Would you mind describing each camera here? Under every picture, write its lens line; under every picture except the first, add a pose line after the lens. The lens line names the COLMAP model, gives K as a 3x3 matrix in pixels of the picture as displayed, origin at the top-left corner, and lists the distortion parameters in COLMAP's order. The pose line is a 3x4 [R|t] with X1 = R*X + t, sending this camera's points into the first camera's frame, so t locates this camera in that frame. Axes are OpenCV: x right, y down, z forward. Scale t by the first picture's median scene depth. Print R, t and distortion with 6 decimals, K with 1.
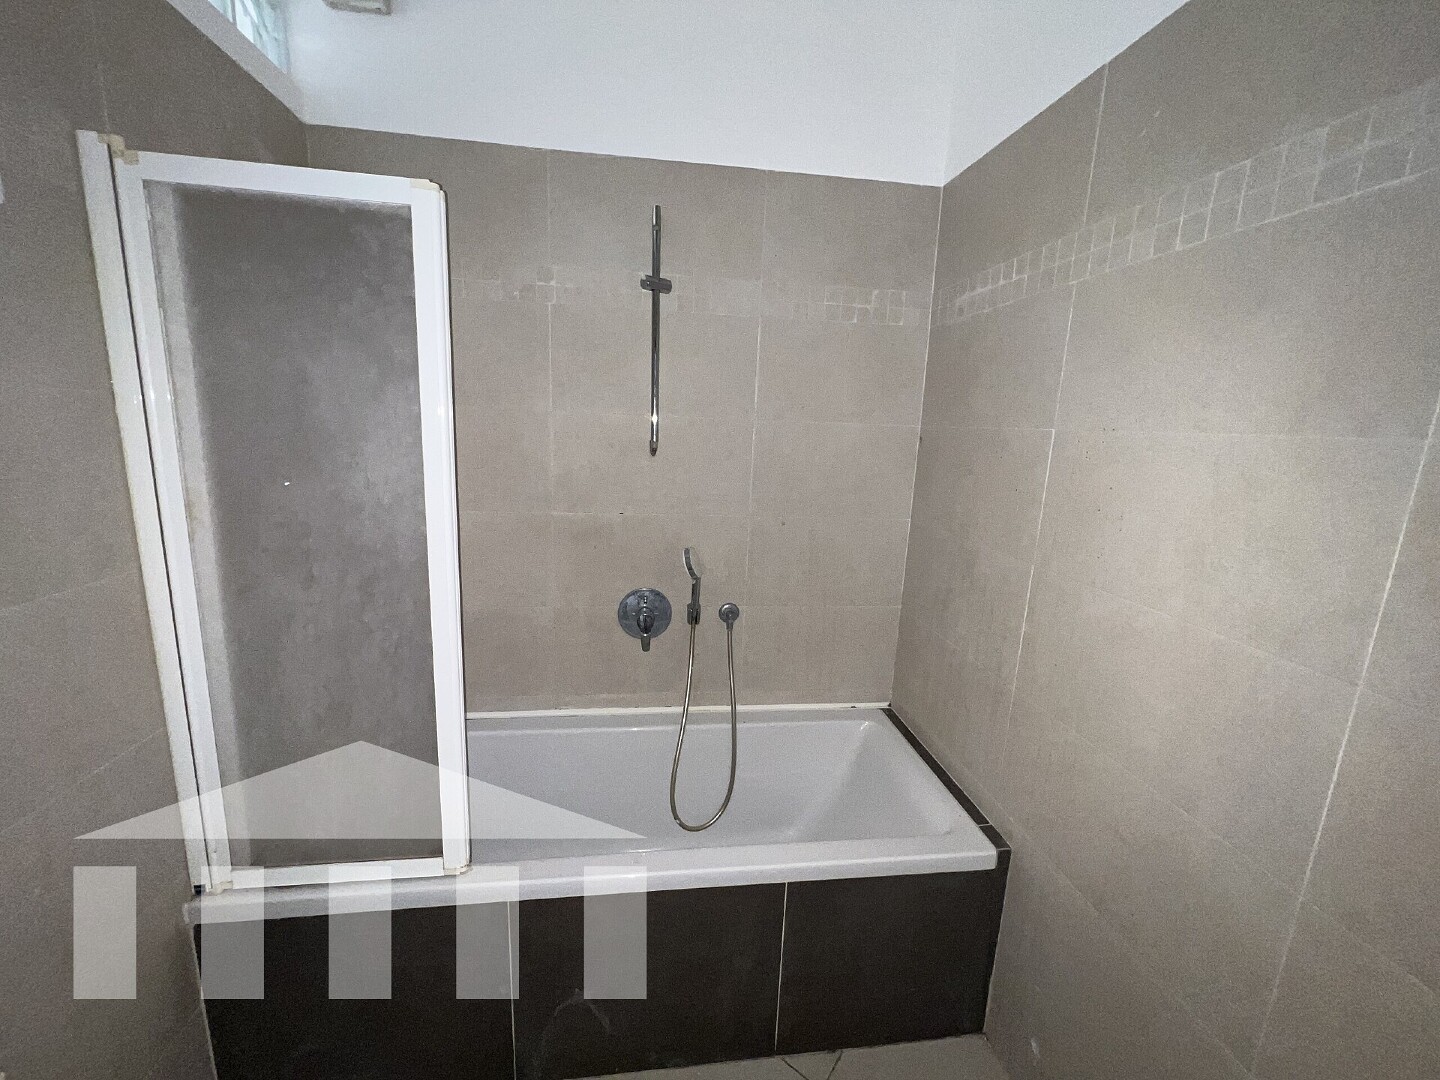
lens RADIAL K [[582.3, 0, 718.1], [0, 582.3, 539.5], [0, 0, 1]] dist [0.000288, 0.000044]
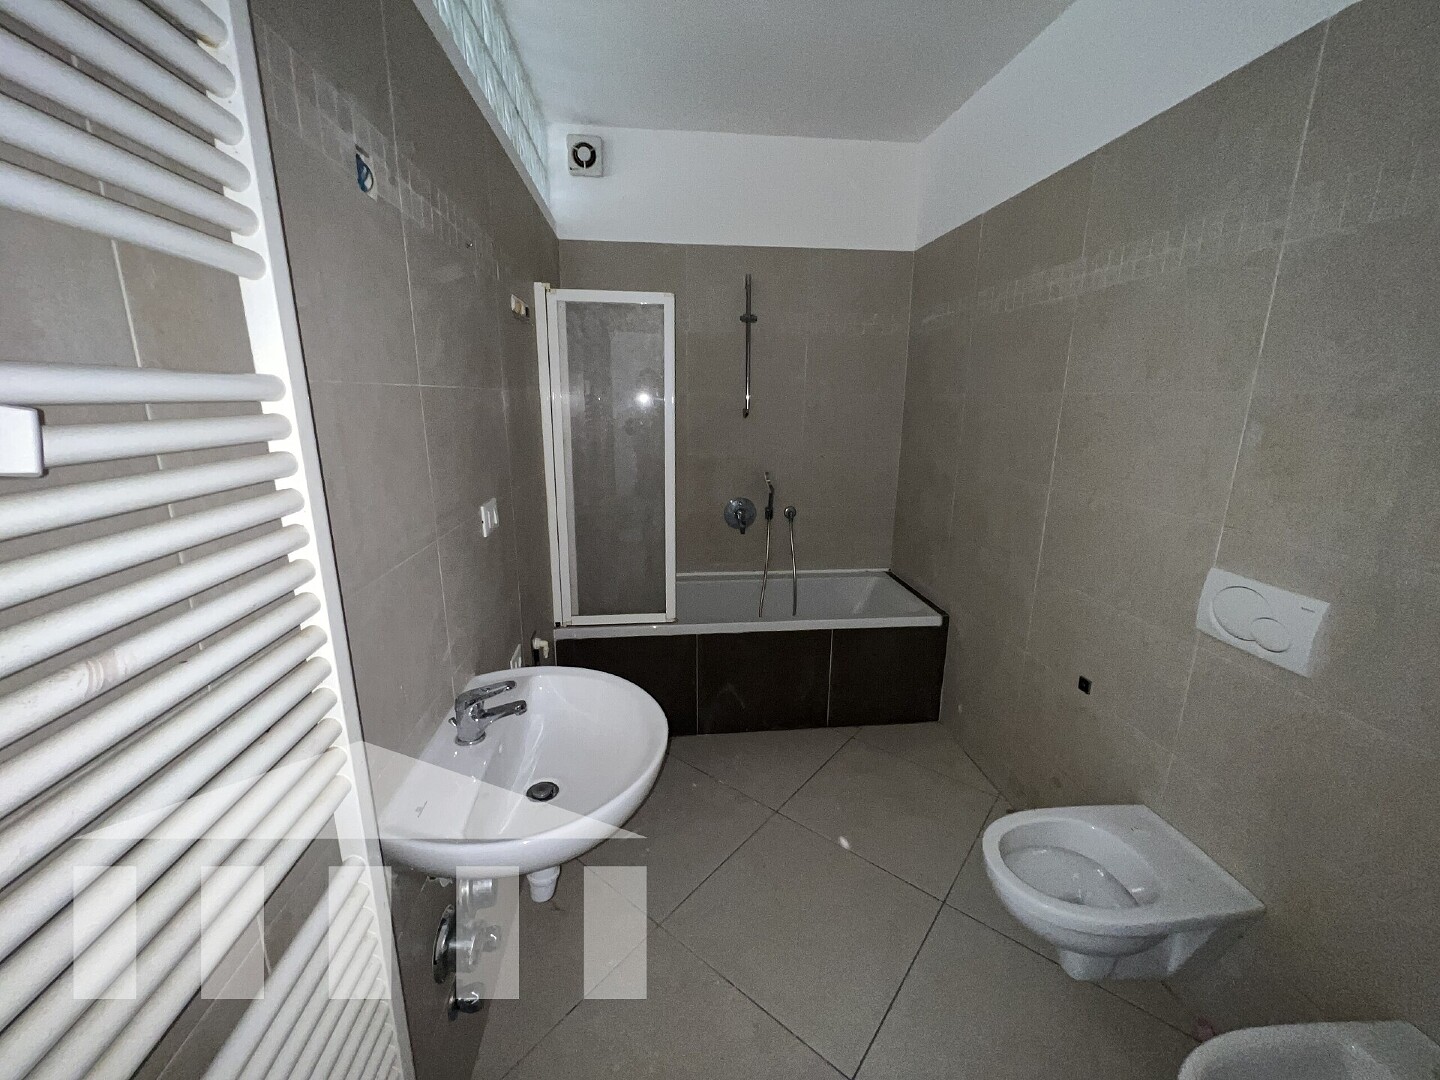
lens RADIAL K [[582.3, 0, 719.7], [0, 582.3, 535.7], [0, 0, 1]] dist [0.000288, 0.000044]
pose [[0.999269, -0.025469, -0.028515, -0.147988], [0.026376, 0.999143, 0.031901, 0.144889], [0.027678, -0.032630, 0.999084, -0.716922]]
